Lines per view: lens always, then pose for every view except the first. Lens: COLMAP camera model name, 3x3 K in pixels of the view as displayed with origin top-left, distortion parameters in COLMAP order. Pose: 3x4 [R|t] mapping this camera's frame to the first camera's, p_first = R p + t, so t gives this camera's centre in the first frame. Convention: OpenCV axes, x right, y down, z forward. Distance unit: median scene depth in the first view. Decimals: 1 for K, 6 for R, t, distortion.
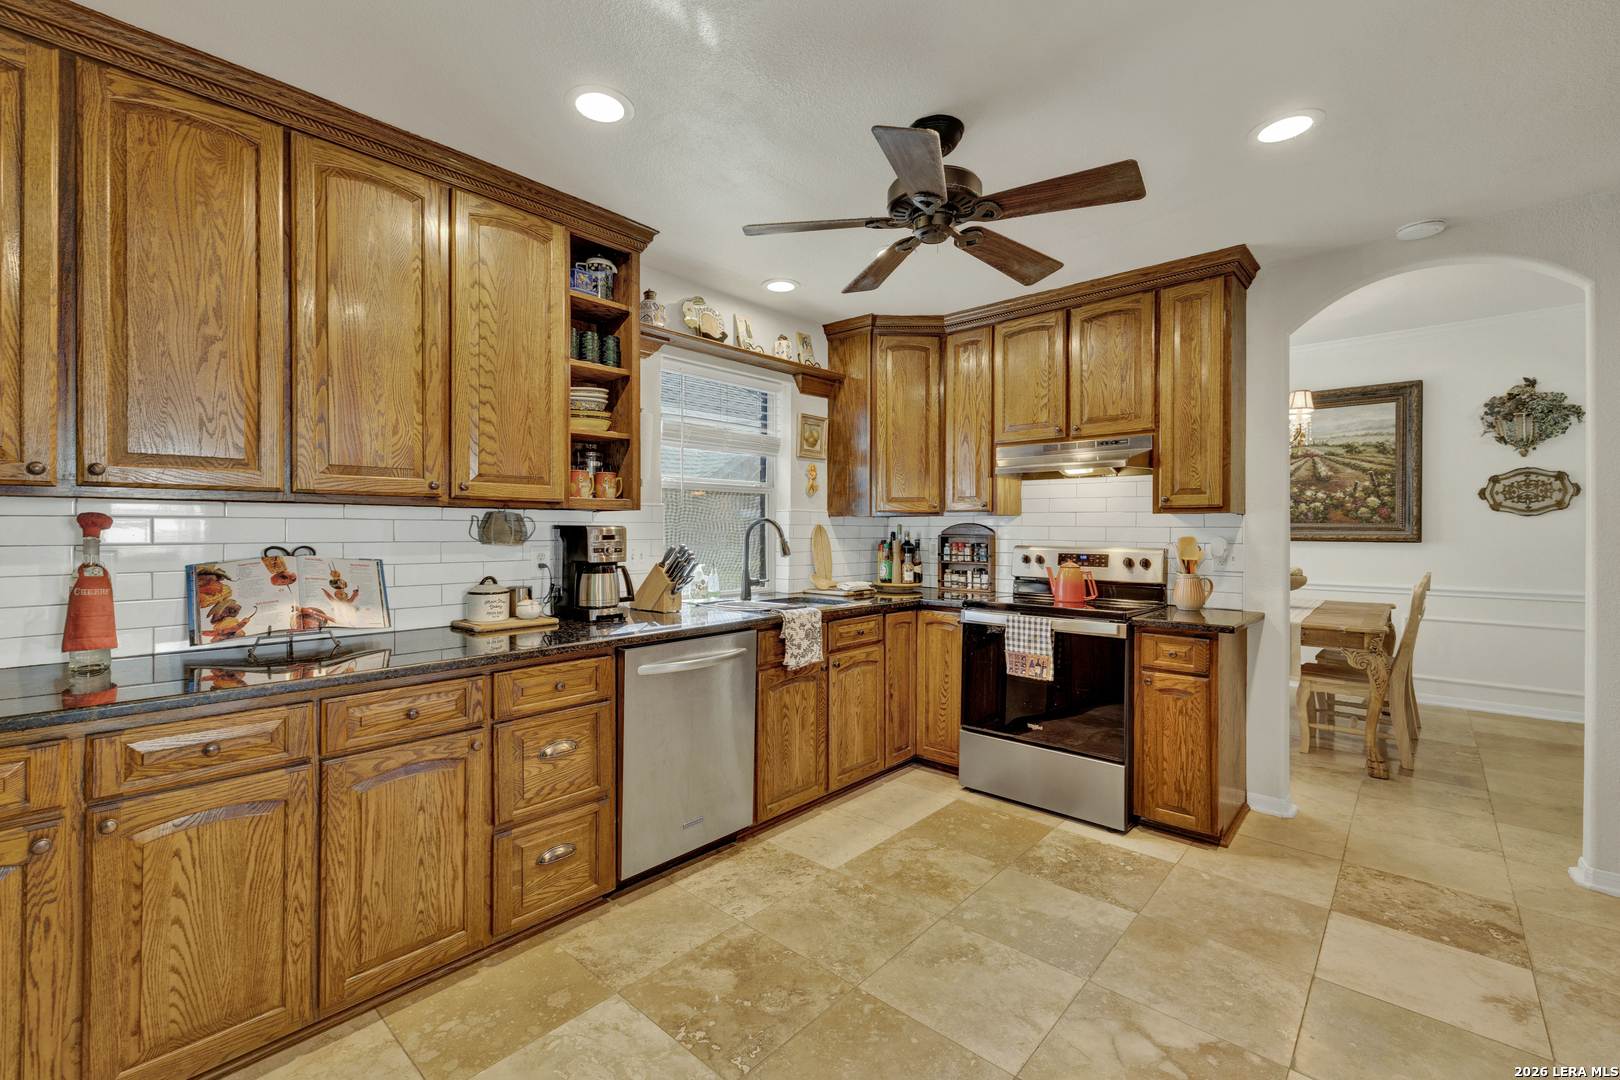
lens RADIAL K [[695.5, 0, 781.7], [0, 695.5, 526.6], [0, 0, 1]] dist [0.001142, 0.000335]
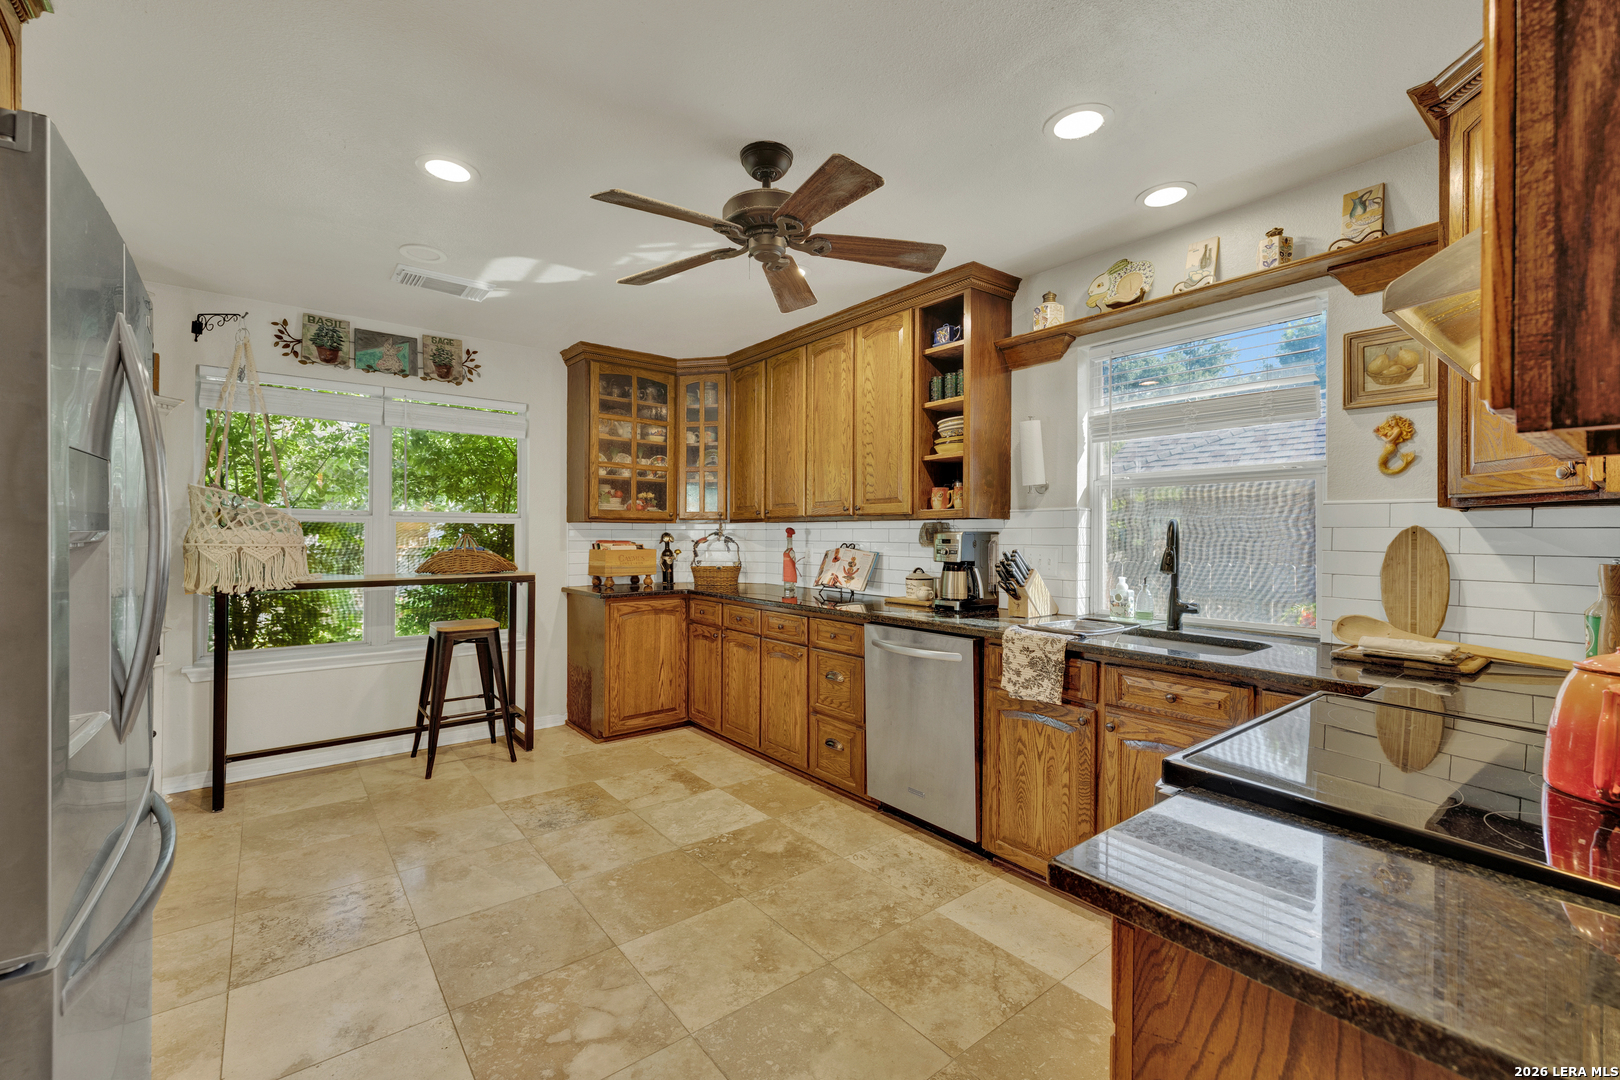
lens RADIAL K [[683.2, 0, 811.2], [0, 683.2, 532.3], [0, 0, 1]] dist [0.001643, 0.000281]
pose [[-0.152469, -0.007939, -0.988276, 1.079834], [-0.001583, 0.999968, -0.007789, 0.010923], [0.988307, 0.000377, -0.152477, 1.077025]]
